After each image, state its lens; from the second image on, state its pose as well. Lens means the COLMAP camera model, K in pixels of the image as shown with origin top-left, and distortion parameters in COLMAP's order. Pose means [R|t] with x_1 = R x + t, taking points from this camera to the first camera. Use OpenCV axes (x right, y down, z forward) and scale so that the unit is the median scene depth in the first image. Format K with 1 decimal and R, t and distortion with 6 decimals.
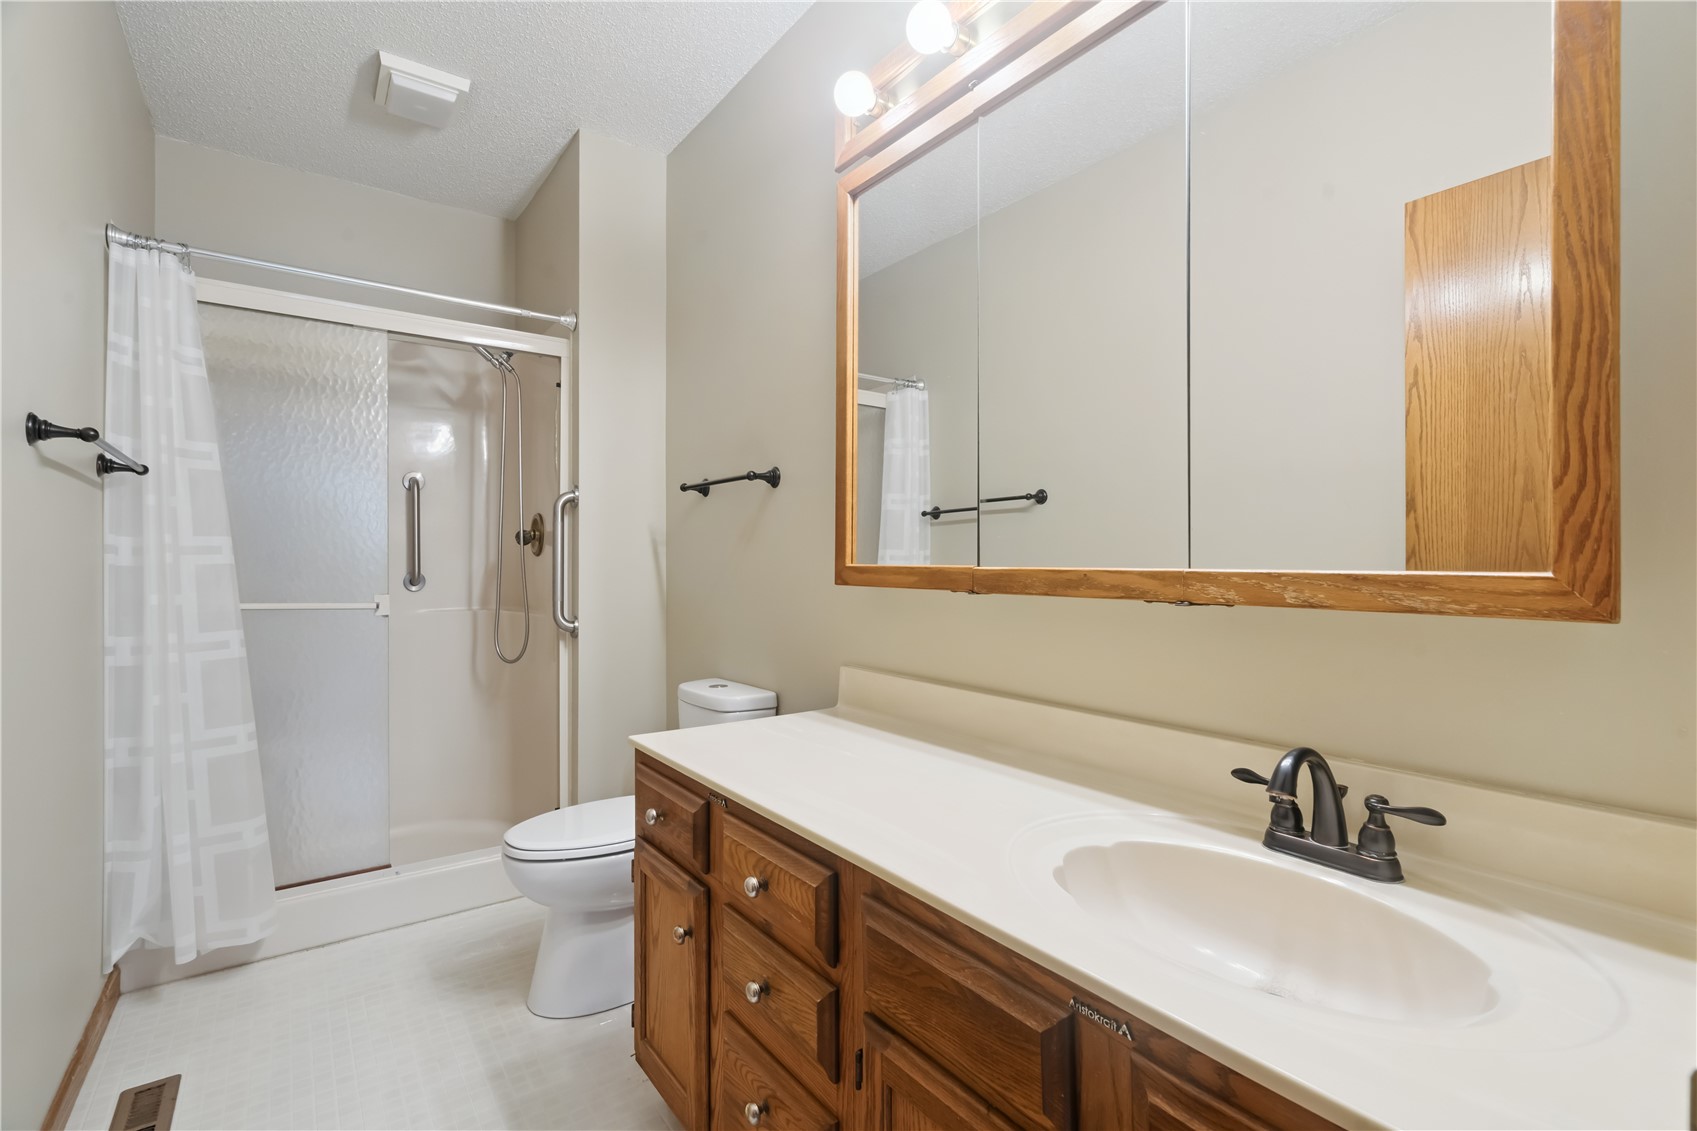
lens RADIAL K [[776.4, 0, 858.2], [0, 776.4, 564.2], [0, 0, 1]] dist [-0.000089, 0.000003]
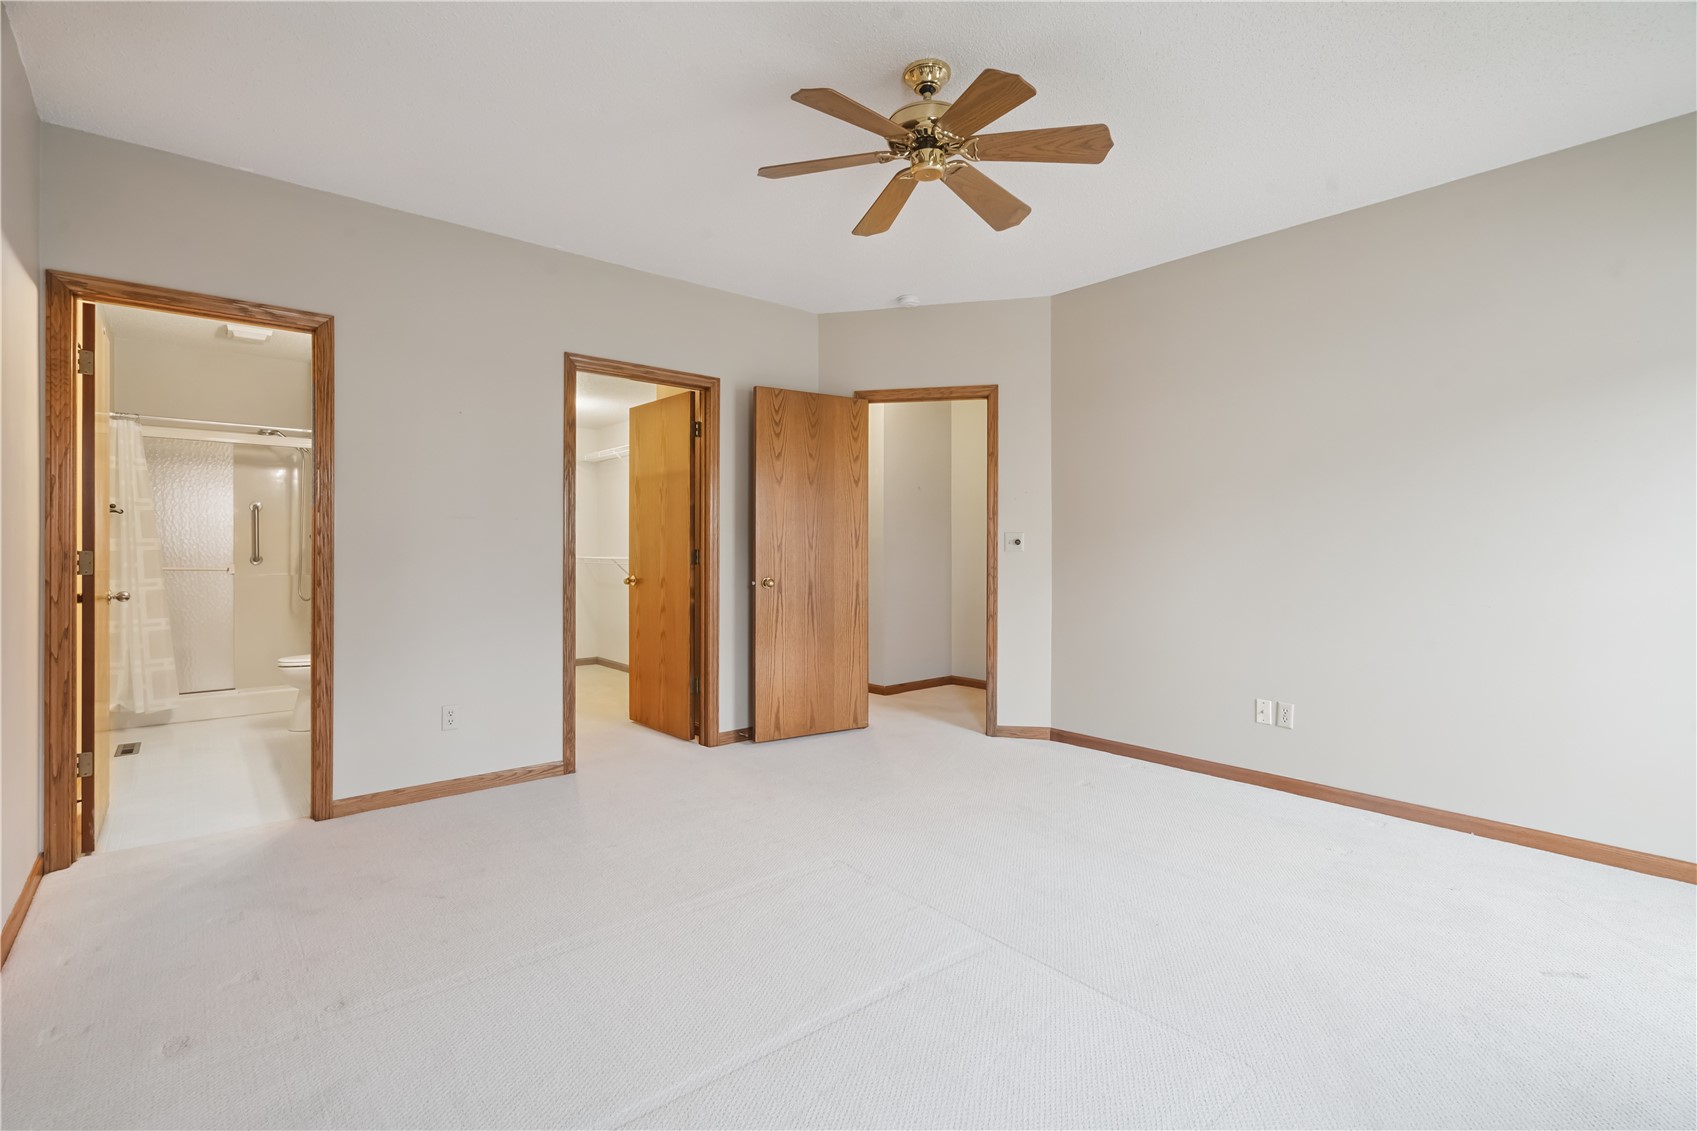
lens RADIAL K [[776.4, 0, 858.2], [0, 776.4, 564.2], [0, 0, 1]] dist [-0.000089, 0.000003]
pose [[0.996463, 0.007558, 0.083696, 1.126456], [-0.008509, 0.999903, 0.011006, -0.001692], [-0.083605, -0.011679, 0.996431, -1.546327]]
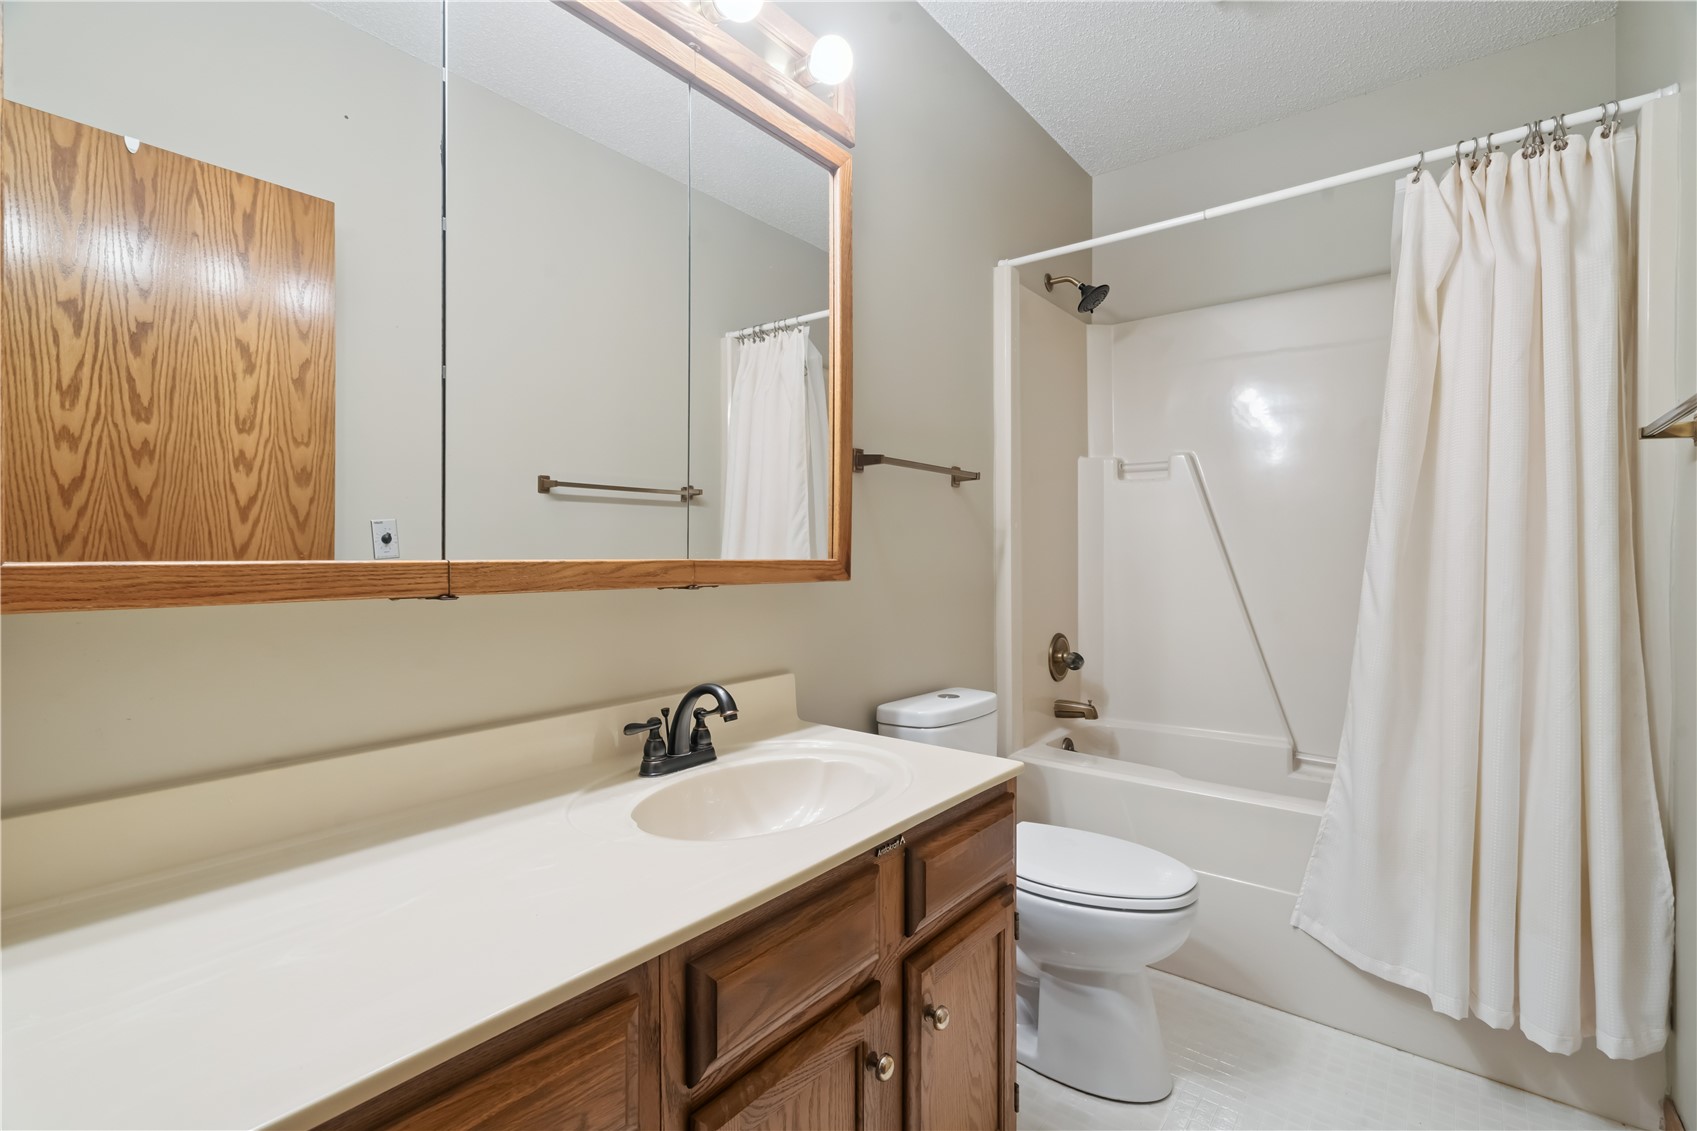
lens RADIAL K [[776.4, 0, 858.2], [0, 776.4, 564.2], [0, 0, 1]] dist [-0.000089, 0.000003]
pose [[-0.254636, -0.012576, 0.966955, -1.906903], [-0.001380, 0.999919, 0.012641, -0.005984], [-0.967036, 0.001885, -0.254633, 2.398480]]
